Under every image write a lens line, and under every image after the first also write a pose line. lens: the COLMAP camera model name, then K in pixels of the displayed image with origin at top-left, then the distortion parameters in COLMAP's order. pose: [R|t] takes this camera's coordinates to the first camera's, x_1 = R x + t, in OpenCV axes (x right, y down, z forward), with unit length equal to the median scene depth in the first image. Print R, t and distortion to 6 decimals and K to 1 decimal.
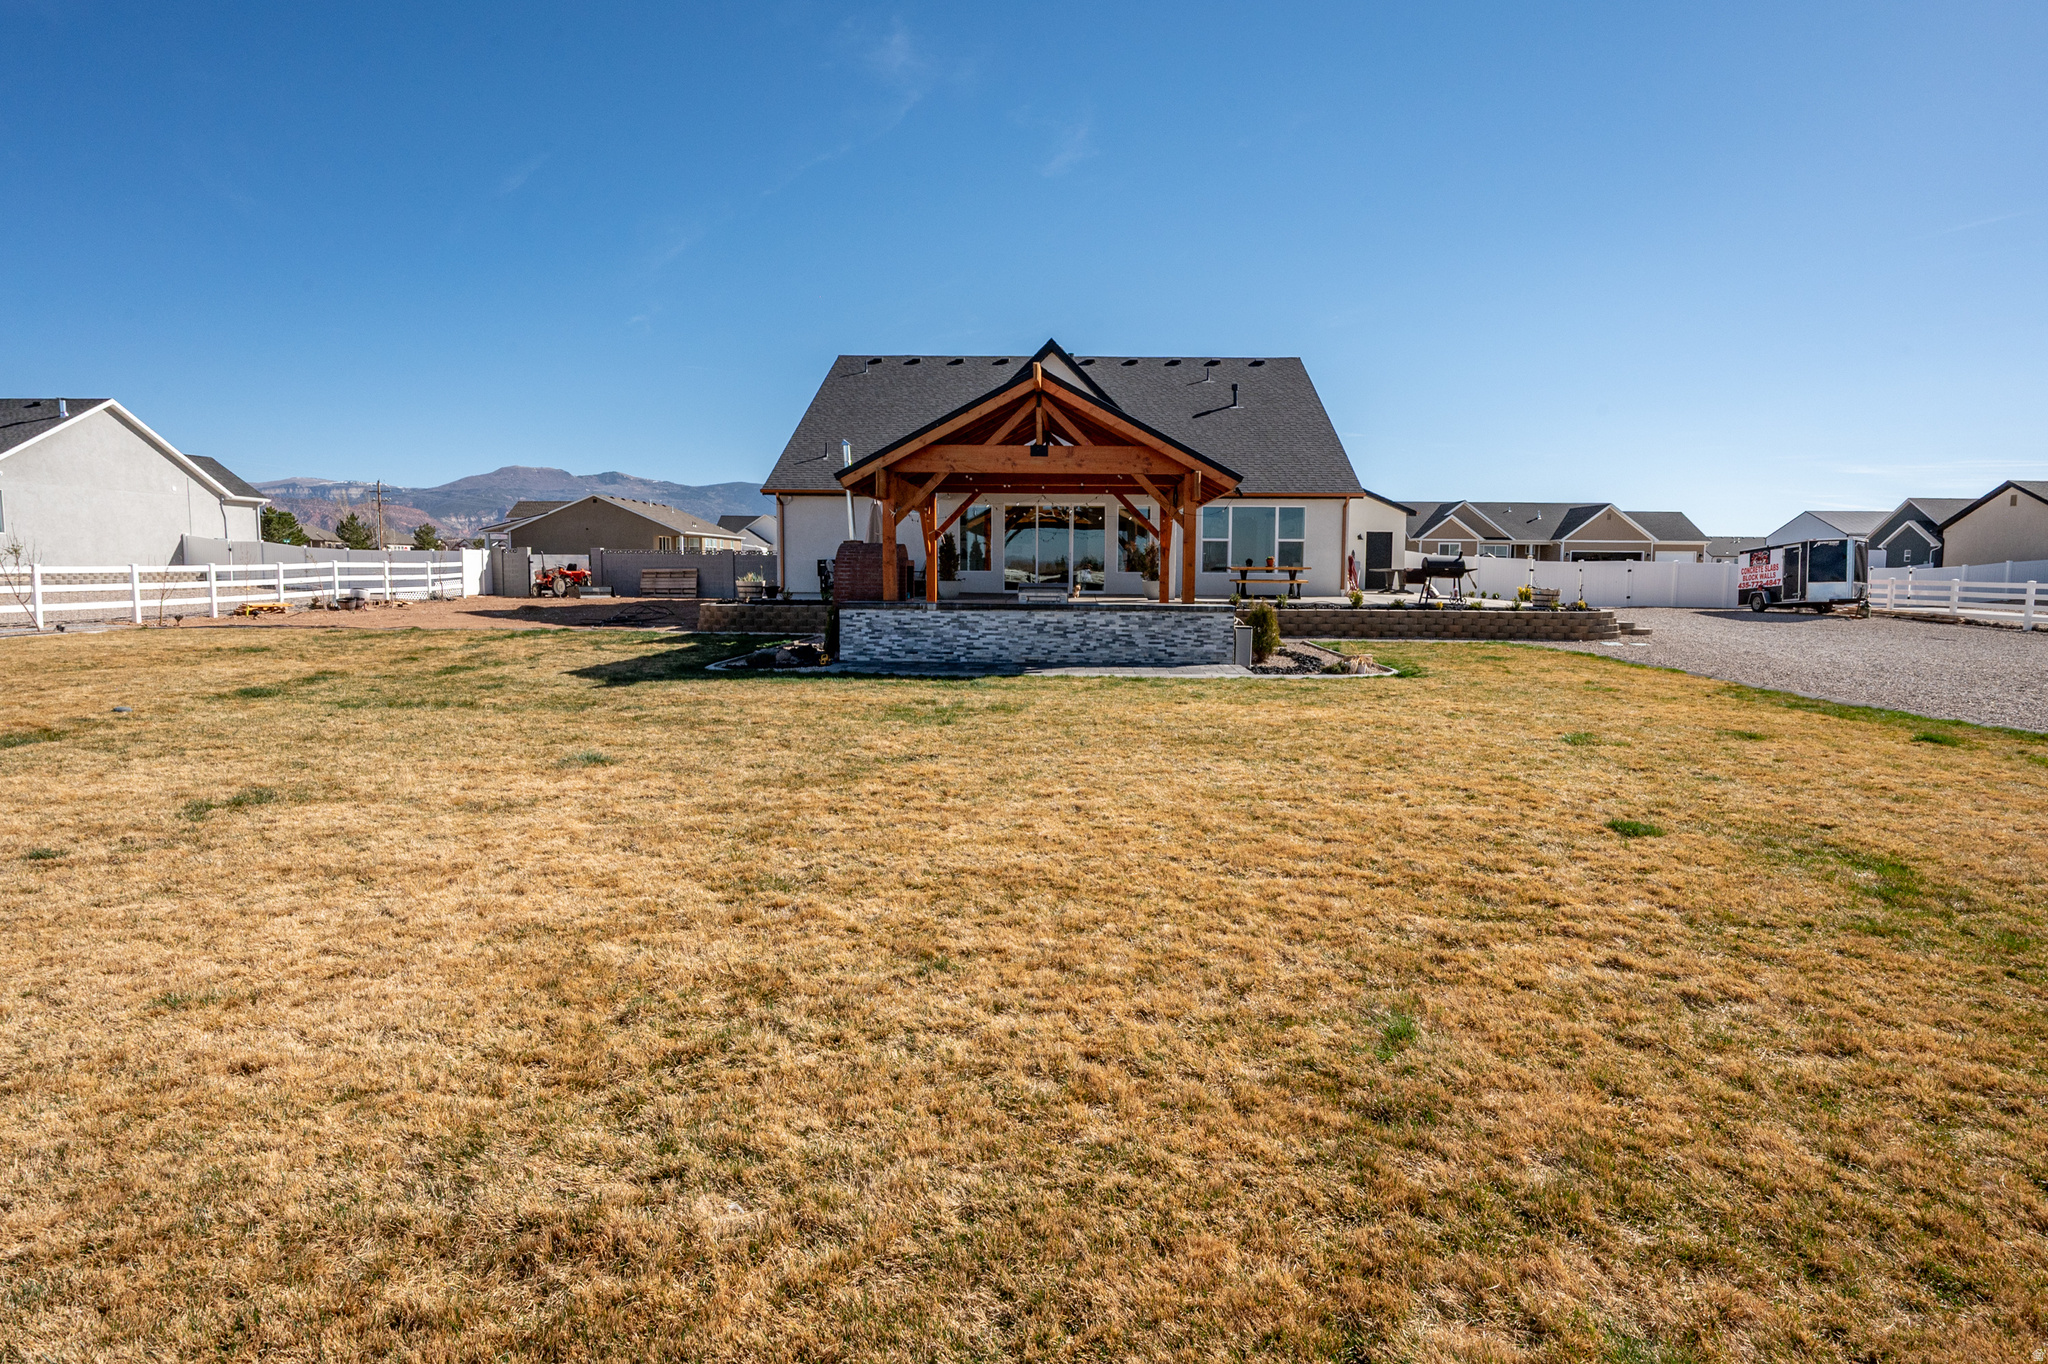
lens RADIAL K [[1037.7, 0, 1024.4], [0, 1037.7, 648.4], [0, 0, 1]] dist [-0.001907, 0.000036]
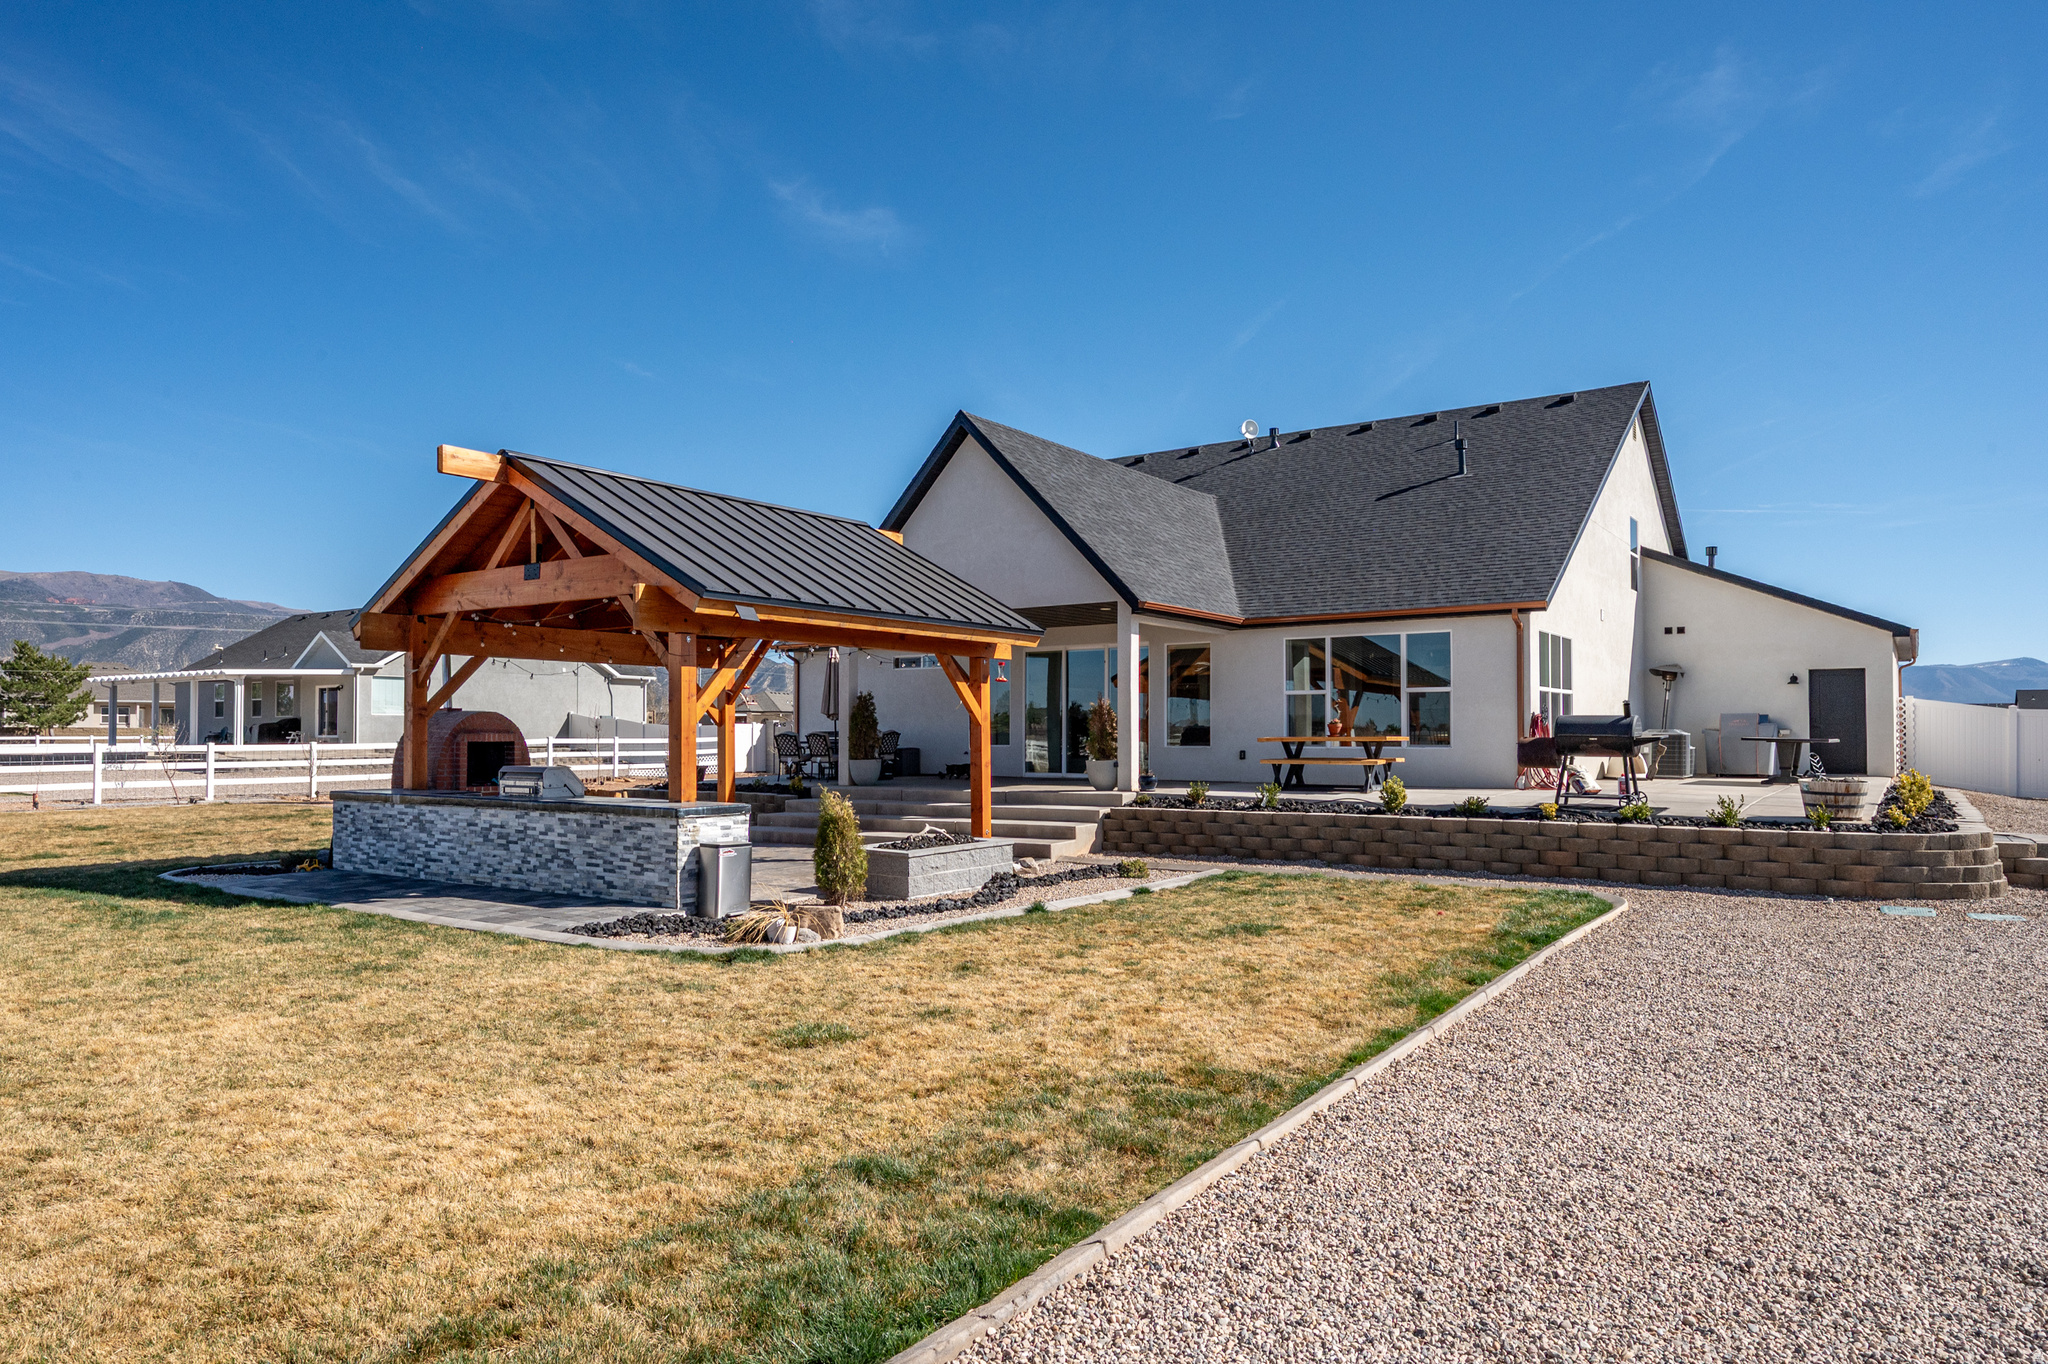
lens RADIAL K [[1248.8, 0, 1024.0], [0, 1248.8, 682.0], [0, 0, 1]] dist [-0.004130, -0.001907]
pose [[0.842395, -0.031684, -0.537928, 0.491283], [-0.034821, 0.992983, -0.113016, -0.025193], [0.537734, 0.113935, 0.835381, 0.336310]]
